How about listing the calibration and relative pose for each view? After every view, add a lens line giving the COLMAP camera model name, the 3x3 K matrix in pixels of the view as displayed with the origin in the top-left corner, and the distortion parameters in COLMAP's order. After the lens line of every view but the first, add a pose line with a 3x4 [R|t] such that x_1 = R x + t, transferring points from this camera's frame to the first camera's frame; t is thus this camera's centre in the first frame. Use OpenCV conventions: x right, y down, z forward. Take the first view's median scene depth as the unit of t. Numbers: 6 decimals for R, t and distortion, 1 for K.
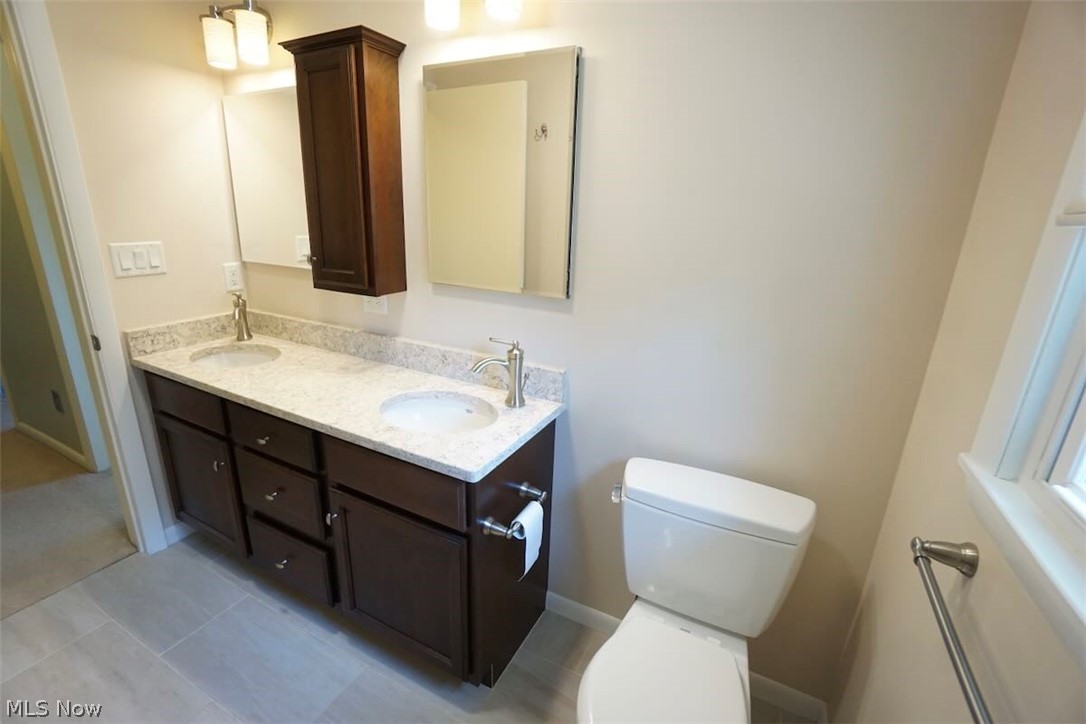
lens RADIAL K [[480.8, 0, 542.9], [0, 480.8, 353.5], [0, 0, 1]] dist [-0.064327, 0.025139]
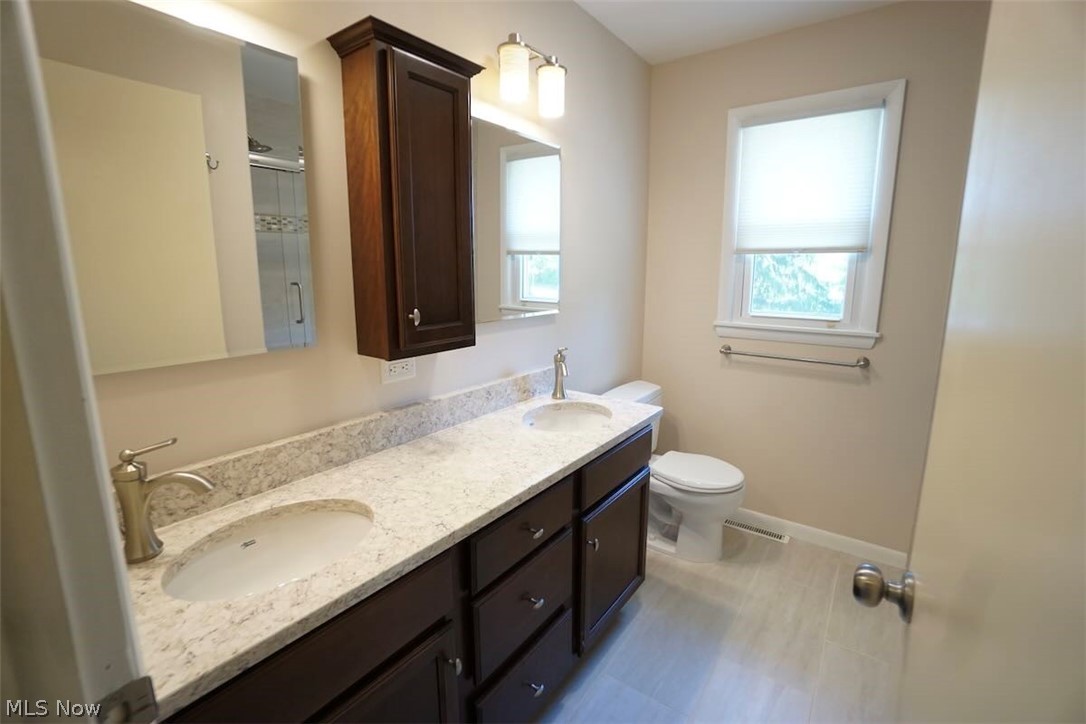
lens RADIAL K [[480.8, 0, 542.9], [0, 480.8, 353.5], [0, 0, 1]] dist [-0.064327, 0.025139]
pose [[0.163095, -0.209577, 0.964094, -1.116700], [0.286728, 0.945070, 0.156937, -0.193614], [-0.944027, 0.250837, 0.214228, 0.630340]]
